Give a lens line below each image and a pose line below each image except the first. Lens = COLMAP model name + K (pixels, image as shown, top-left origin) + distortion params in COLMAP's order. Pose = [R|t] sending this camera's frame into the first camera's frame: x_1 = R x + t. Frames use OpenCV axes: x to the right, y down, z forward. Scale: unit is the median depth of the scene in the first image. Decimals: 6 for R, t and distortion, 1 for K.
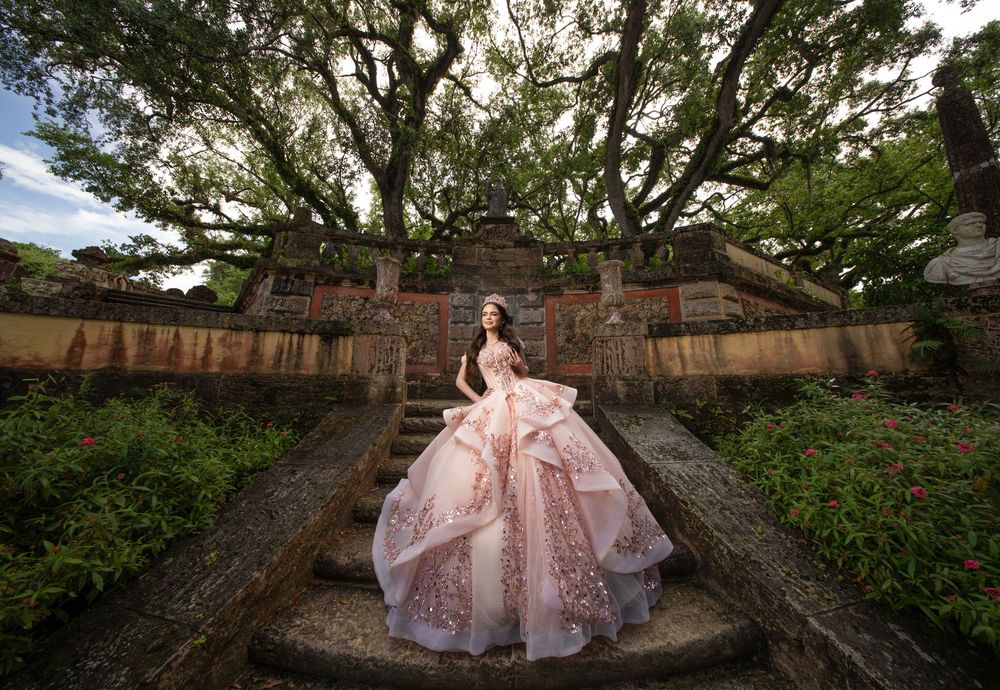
lens RADIAL K [[316.9, 0, 499.5], [0, 316.9, 342.8], [0, 0, 1]] dist [0.000622, 0.000023]
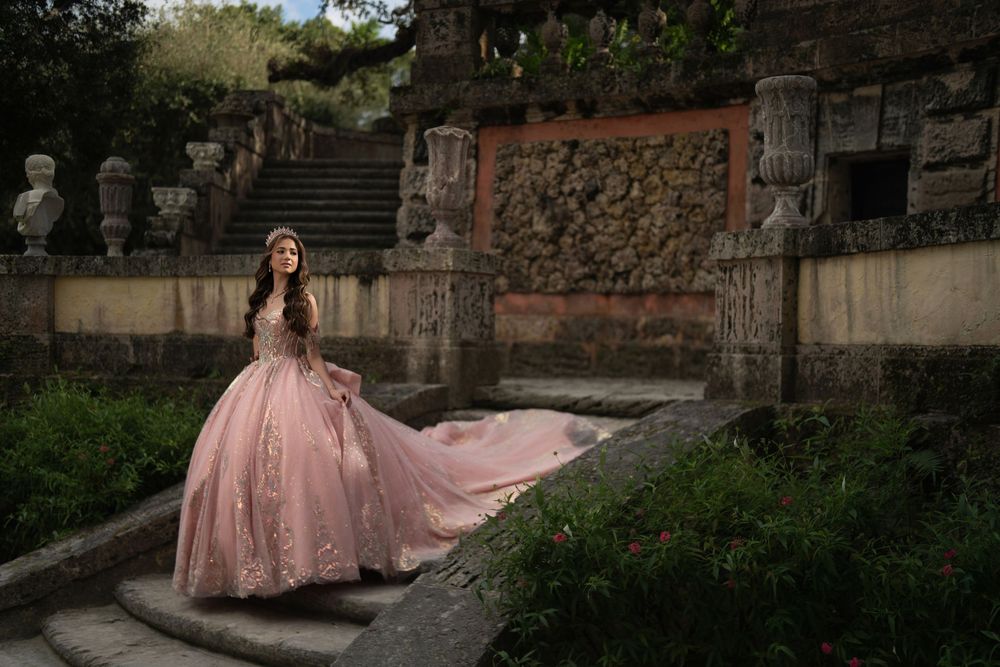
lens RADIAL K [[1437.0, 0, 500.1], [0, 1437.0, 334.1], [0, 0, 1]] dist [0.012479, 0.000000]
pose [[0.655673, 0.006524, -0.755017, 1.802063], [0.106000, 0.989264, 0.100602, -0.167628], [0.747567, -0.145994, 0.647942, -0.682048]]
